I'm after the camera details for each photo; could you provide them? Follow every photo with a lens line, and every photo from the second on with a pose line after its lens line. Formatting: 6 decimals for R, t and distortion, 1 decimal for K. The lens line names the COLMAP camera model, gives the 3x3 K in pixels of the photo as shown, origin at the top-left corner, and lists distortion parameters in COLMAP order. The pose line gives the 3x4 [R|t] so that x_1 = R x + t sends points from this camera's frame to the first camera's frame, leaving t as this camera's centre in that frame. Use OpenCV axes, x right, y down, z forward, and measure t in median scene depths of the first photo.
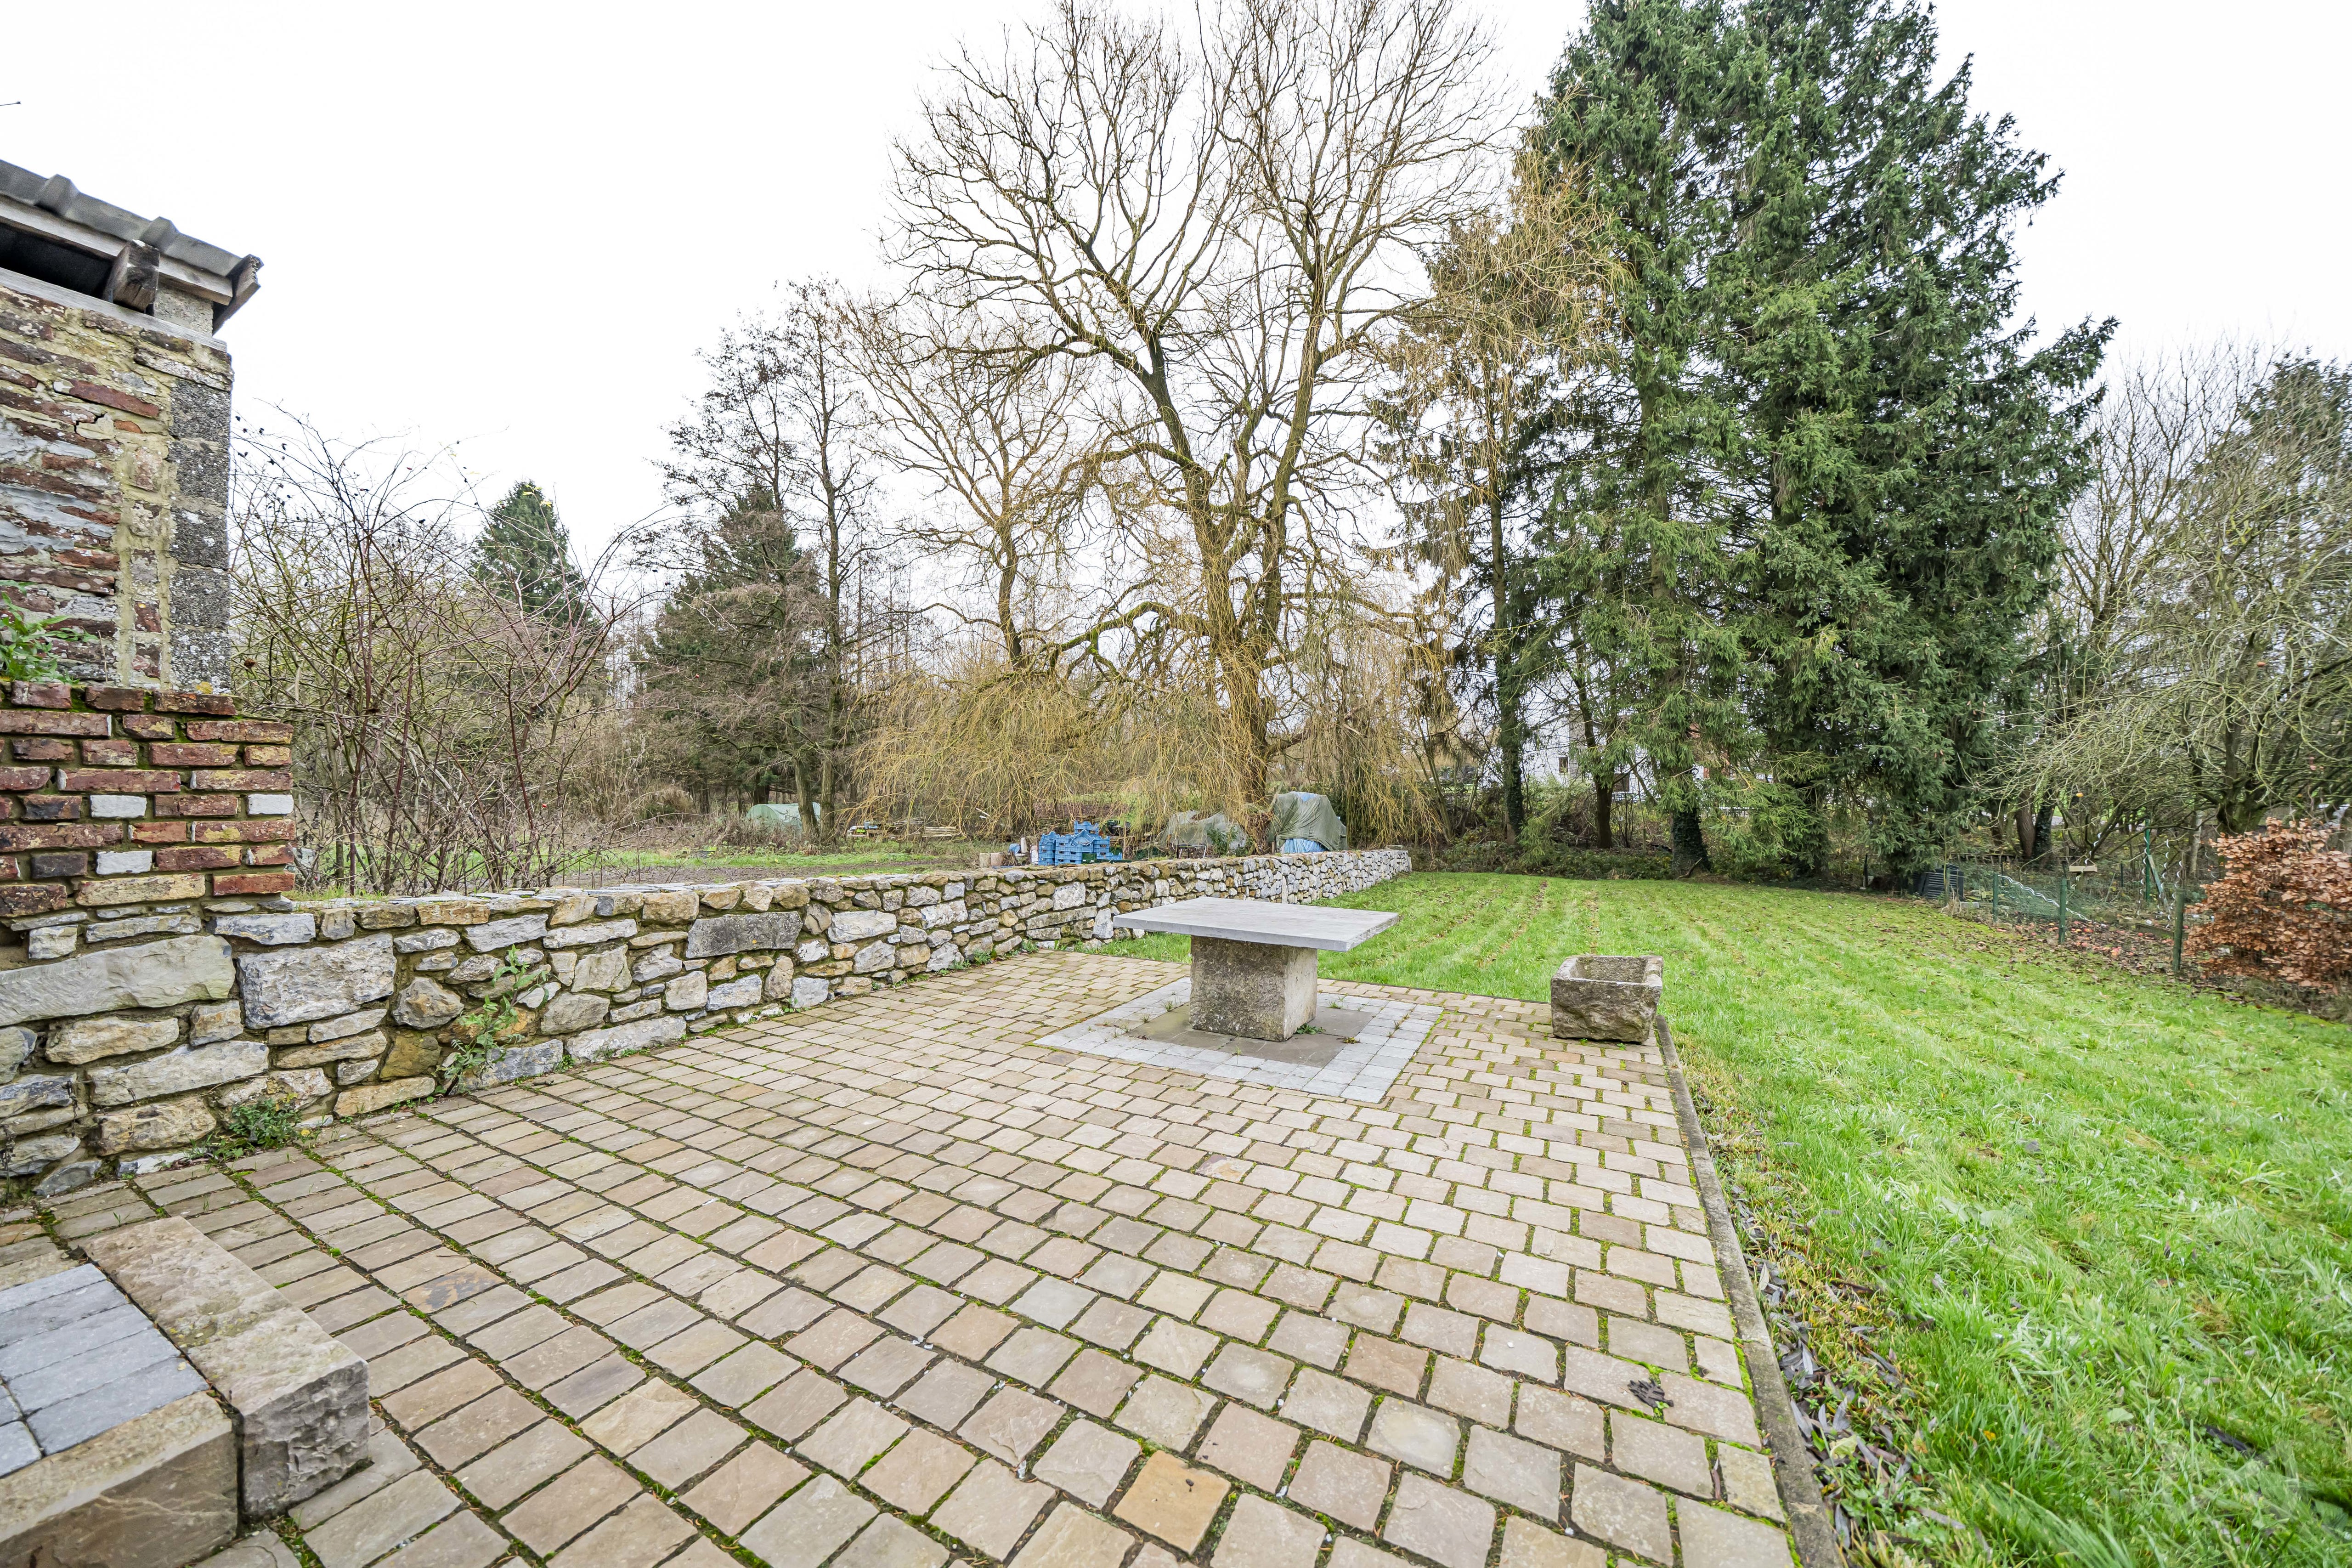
lens RADIAL K [[799.1, 0, 1167.9], [0, 799.1, 790.2], [0, 0, 1]] dist [-0.006527, 0.000248]
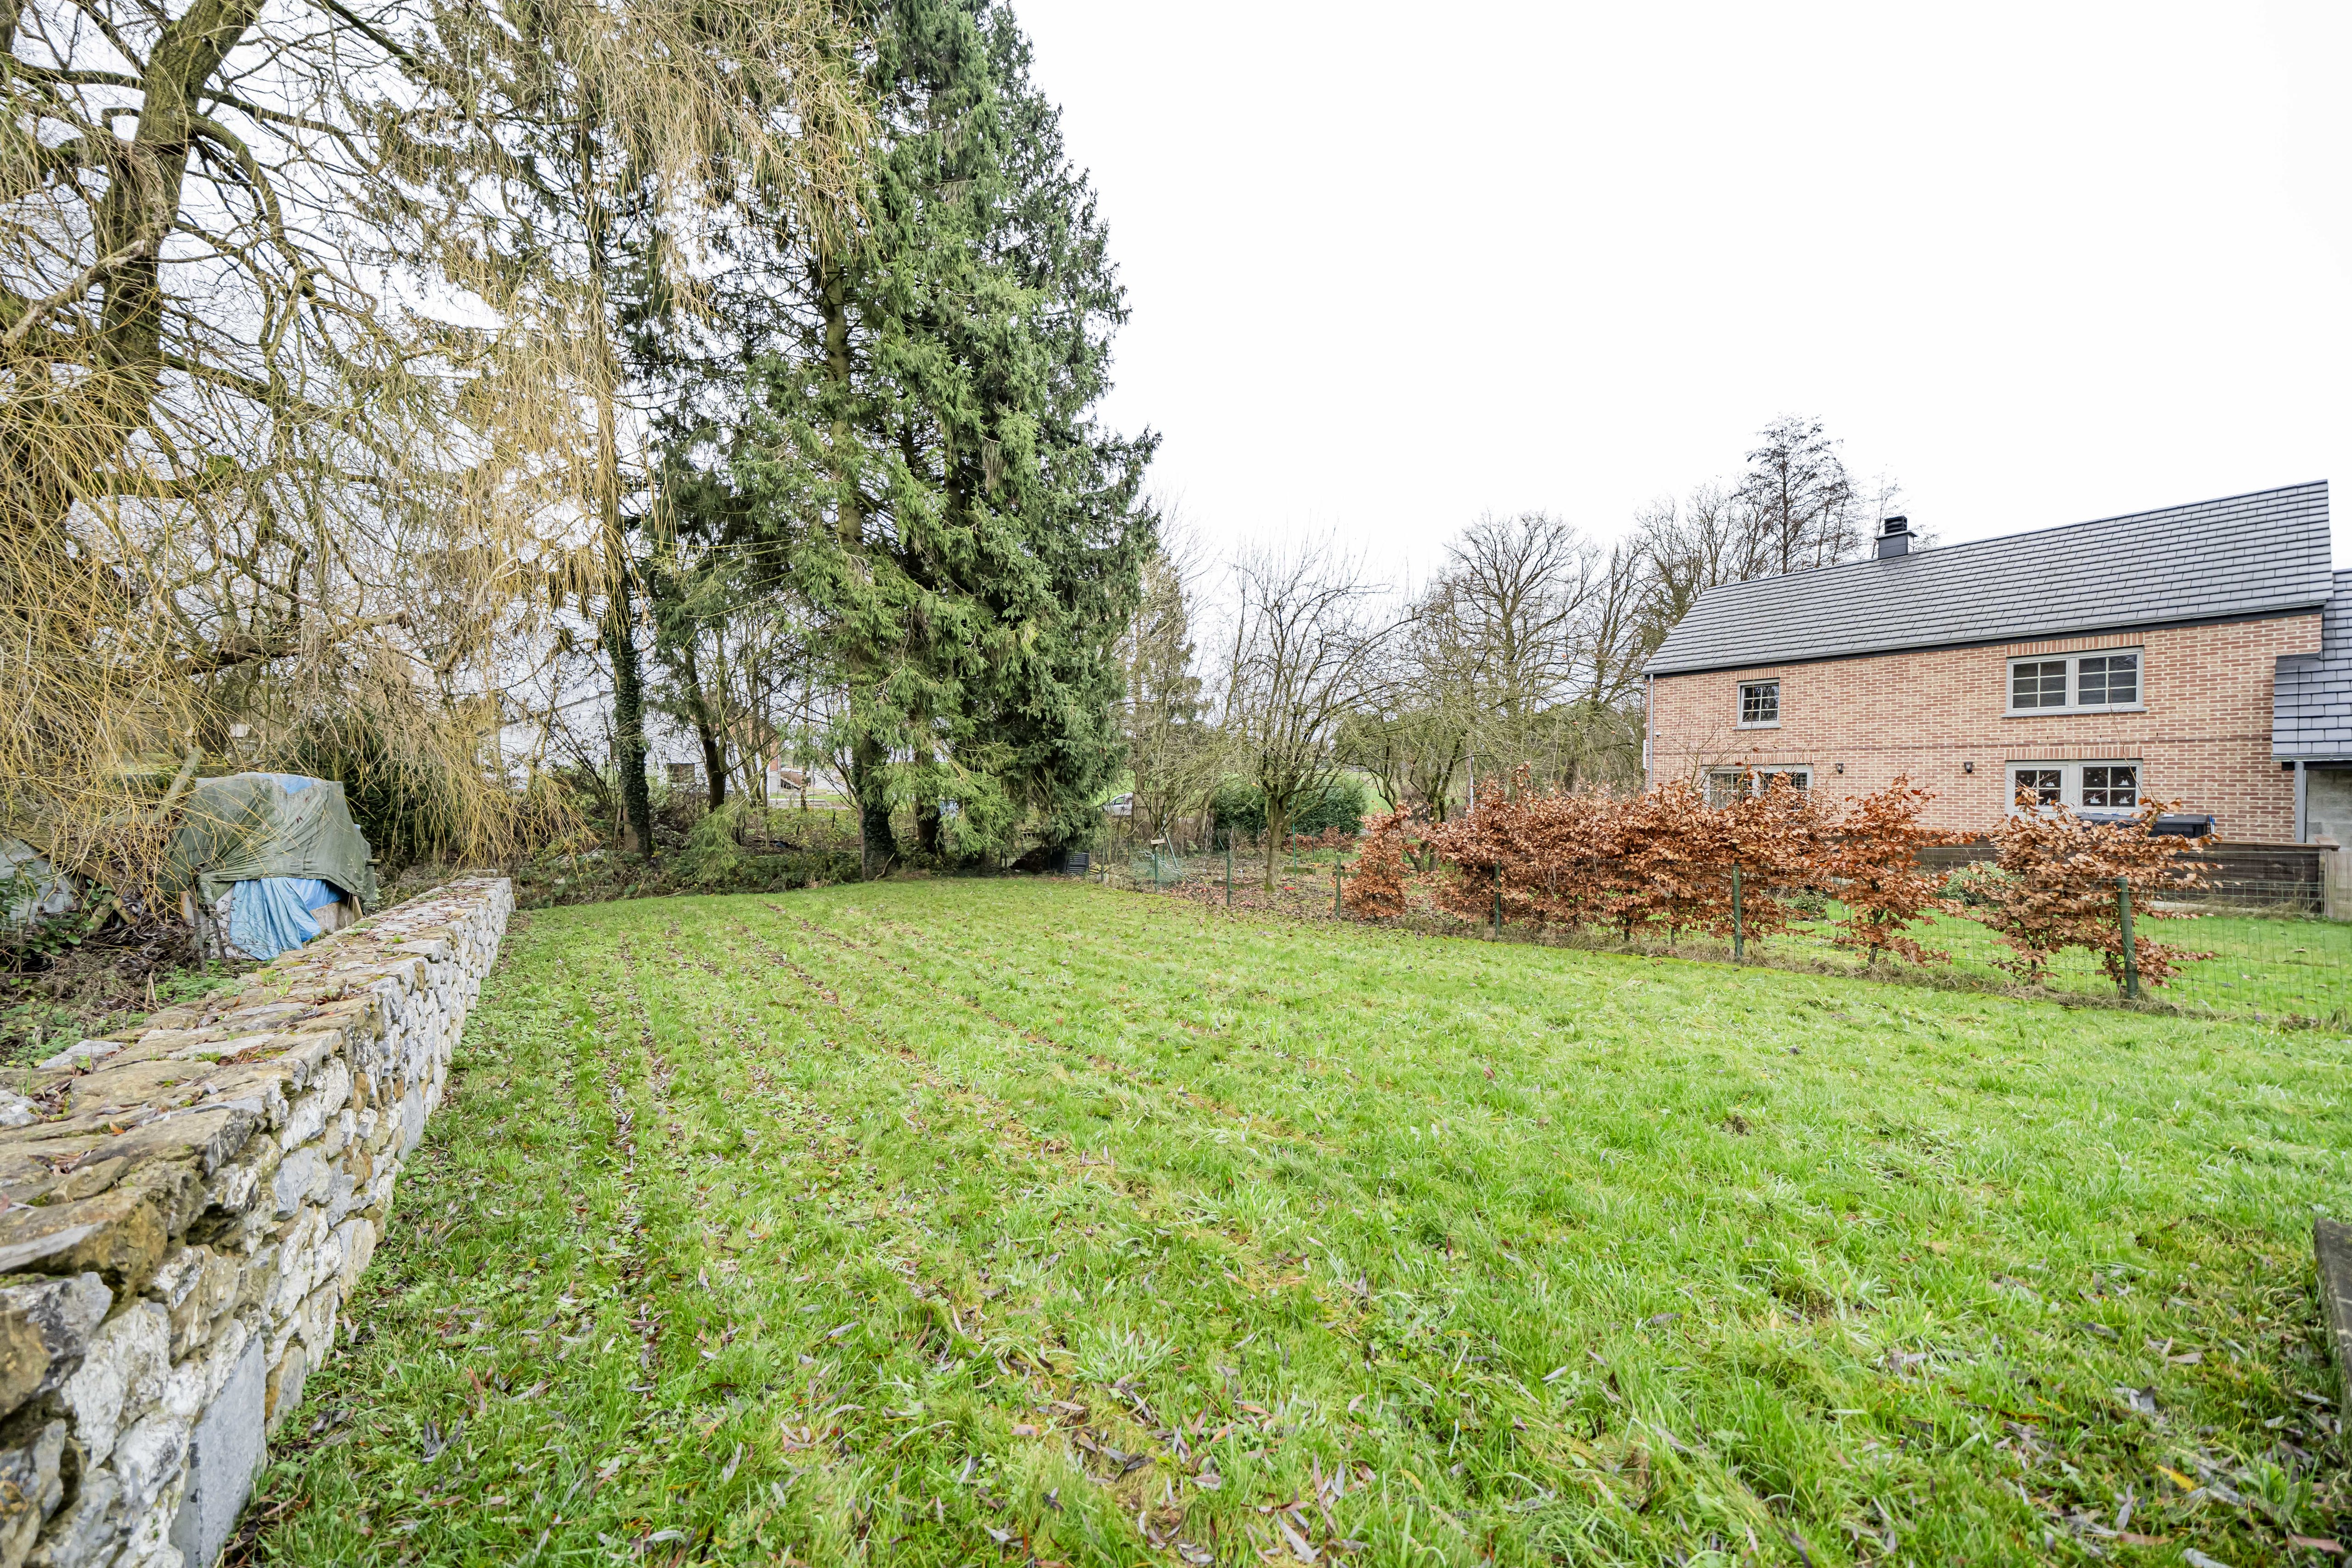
lens RADIAL K [[799.1, 0, 1167.9], [0, 799.1, 790.2], [0, 0, 1]] dist [-0.006527, 0.000248]
pose [[0.413101, -0.000171, 0.910685, -0.036038], [-0.003977, 0.999990, 0.001992, 0.008908], [-0.910677, -0.004445, 0.413096, 0.352630]]
